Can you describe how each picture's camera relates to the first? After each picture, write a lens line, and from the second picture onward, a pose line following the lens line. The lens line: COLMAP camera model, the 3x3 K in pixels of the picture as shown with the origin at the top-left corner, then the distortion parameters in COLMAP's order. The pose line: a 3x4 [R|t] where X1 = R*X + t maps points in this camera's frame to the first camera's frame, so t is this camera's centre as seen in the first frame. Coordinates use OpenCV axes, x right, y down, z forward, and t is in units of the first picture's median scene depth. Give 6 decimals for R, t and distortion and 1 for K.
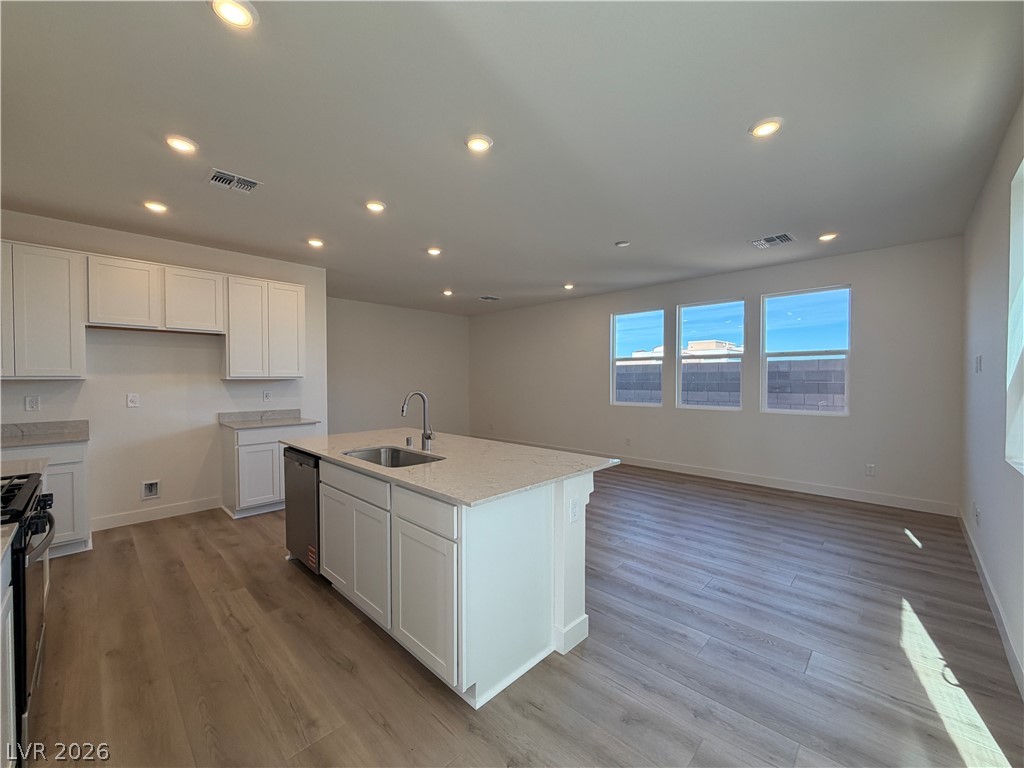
lens RADIAL K [[408.3, 0, 508.4], [0, 408.3, 384.8], [0, 0, 1]] dist [0.000226, 0.000131]
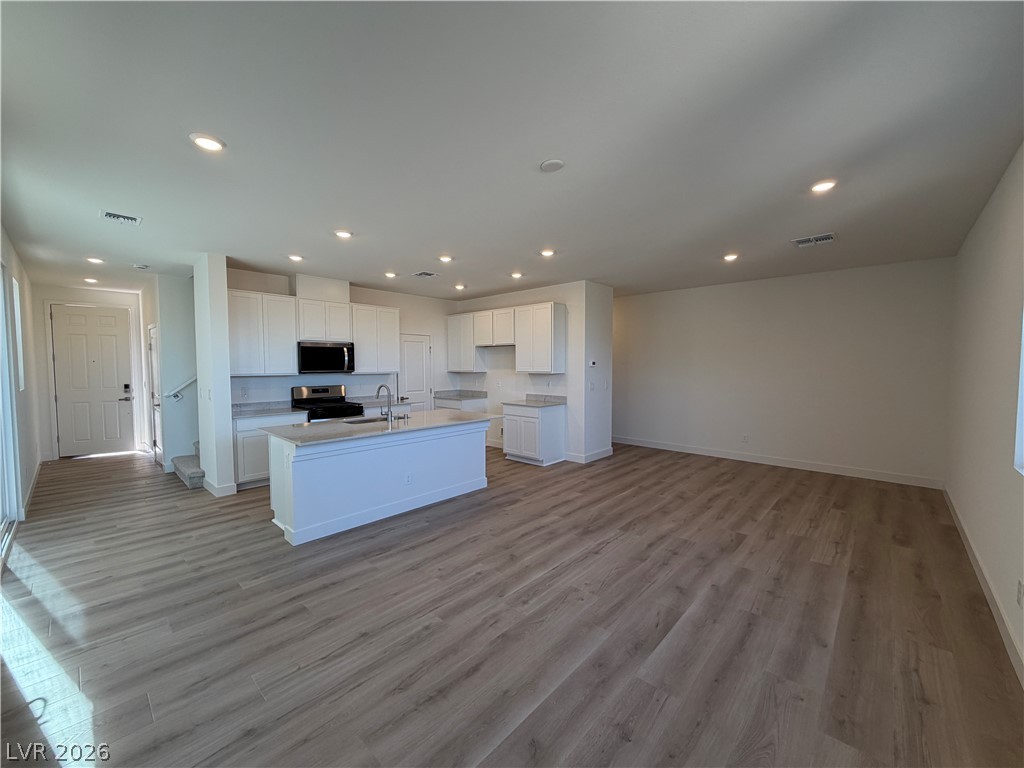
lens RADIAL K [[408.3, 0, 508.4], [0, 408.3, 384.8], [0, 0, 1]] dist [0.000226, 0.000131]
pose [[0.022199, 0.051973, -0.998402, 0.915470], [-0.015797, 0.998541, 0.051629, -0.047806], [0.999629, 0.014625, 0.022987, 0.936393]]
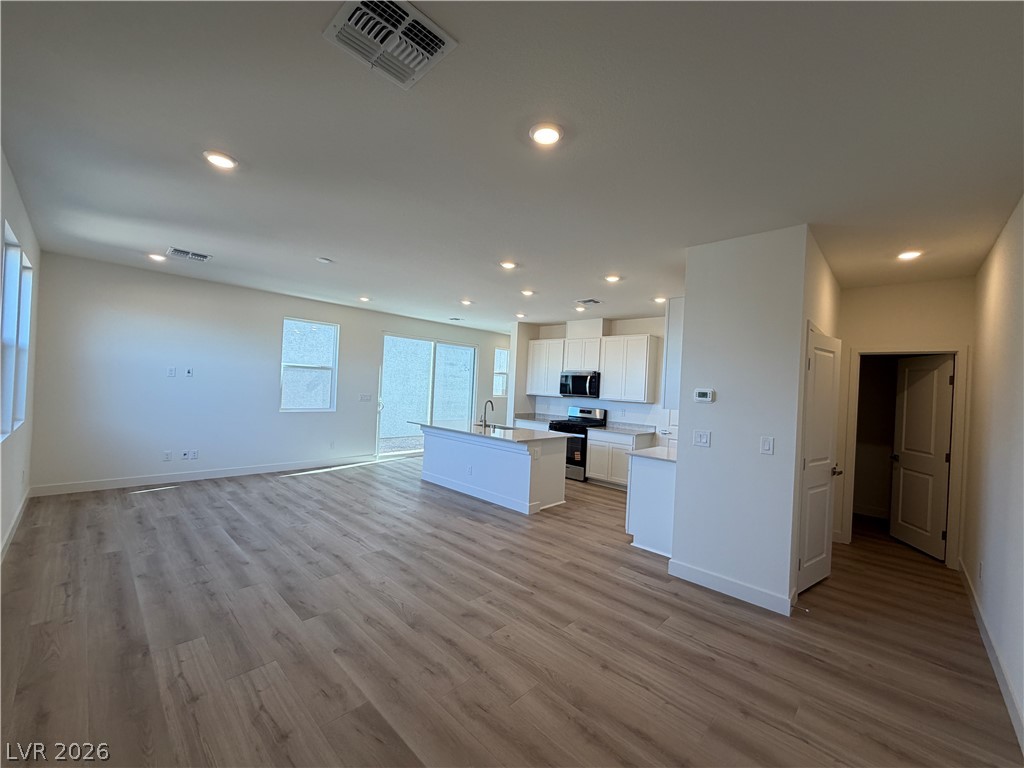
lens RADIAL K [[408.3, 0, 508.4], [0, 408.3, 384.8], [0, 0, 1]] dist [0.000226, 0.000131]
pose [[-0.998836, -0.047768, -0.006749, -0.199230], [-0.047858, 0.998758, 0.013871, -0.065526], [0.006078, 0.014178, -0.999881, 2.066279]]
